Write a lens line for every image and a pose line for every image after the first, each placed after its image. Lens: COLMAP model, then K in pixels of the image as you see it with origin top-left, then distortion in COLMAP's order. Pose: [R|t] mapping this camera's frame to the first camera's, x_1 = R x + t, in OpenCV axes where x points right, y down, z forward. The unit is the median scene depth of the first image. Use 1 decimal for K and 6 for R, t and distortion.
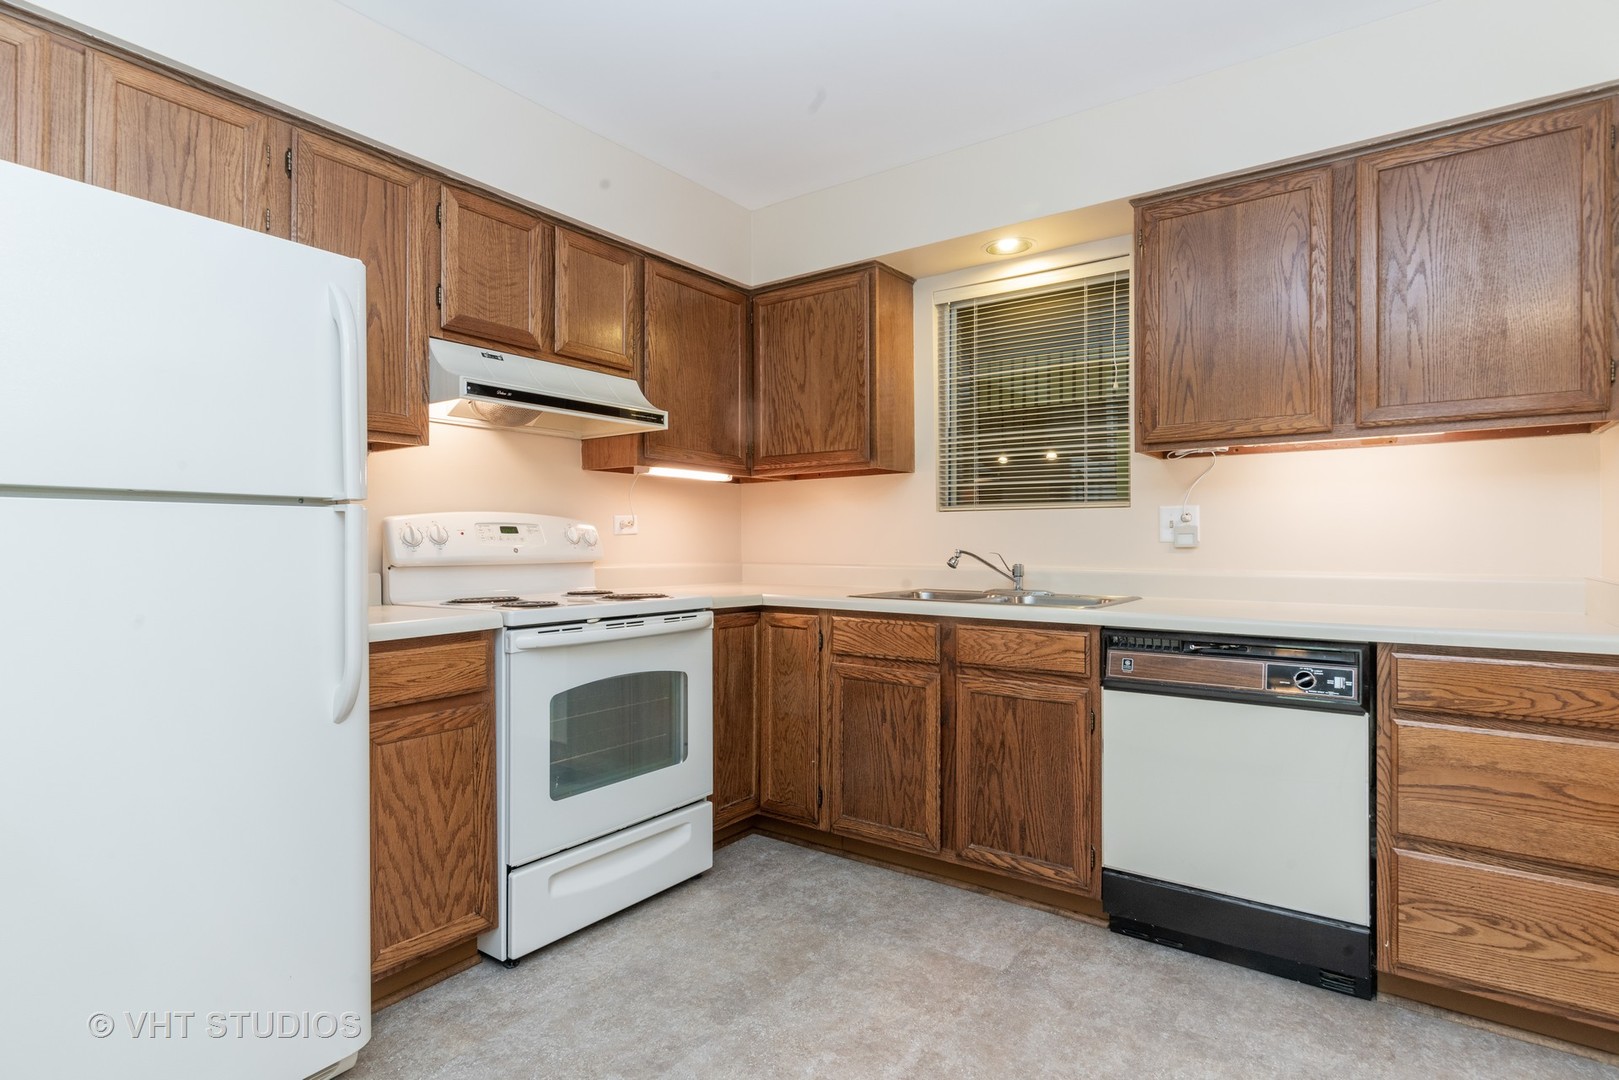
lens RADIAL K [[833.2, 0, 810.2], [0, 833.2, 532.6], [0, 0, 1]] dist [-0.006698, -0.000642]
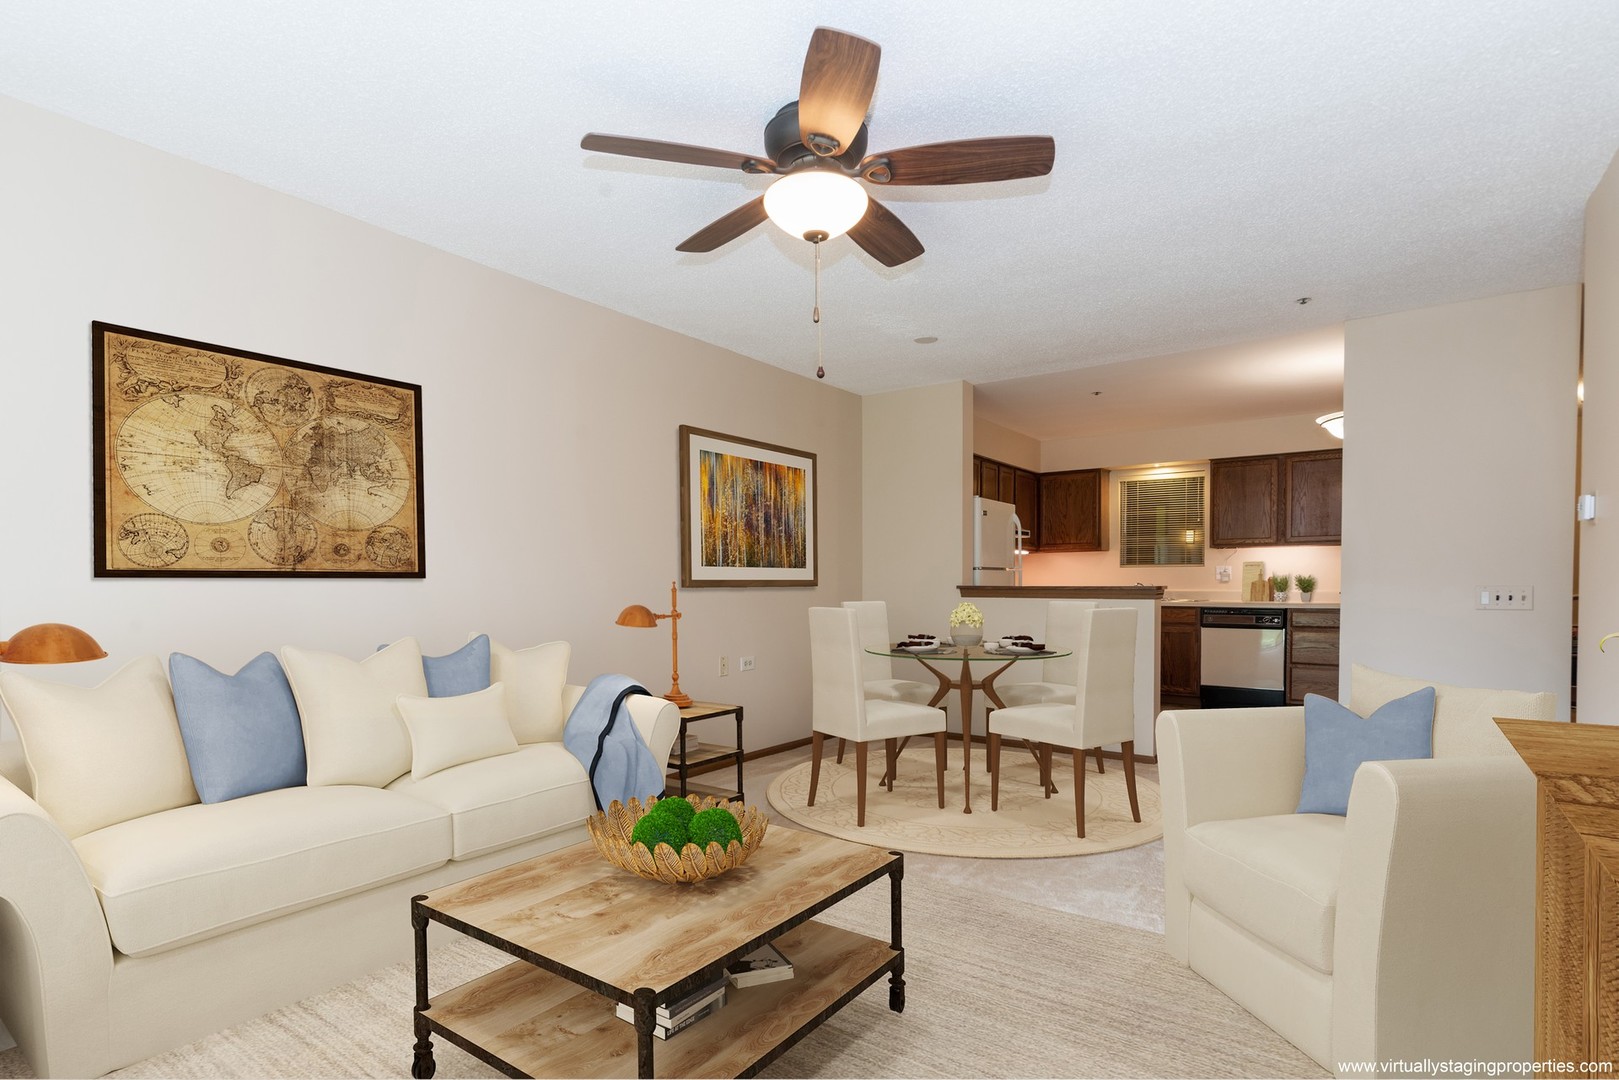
lens RADIAL K [[833.2, 0, 782.2], [0, 833.2, 585.0], [0, 0, 1]] dist [-0.006698, -0.000642]
pose [[0.999950, 0.004269, -0.009044, -1.136293], [-0.004145, 0.999898, 0.013666, -0.003222], [0.009101, -0.013628, 0.999866, -2.024158]]
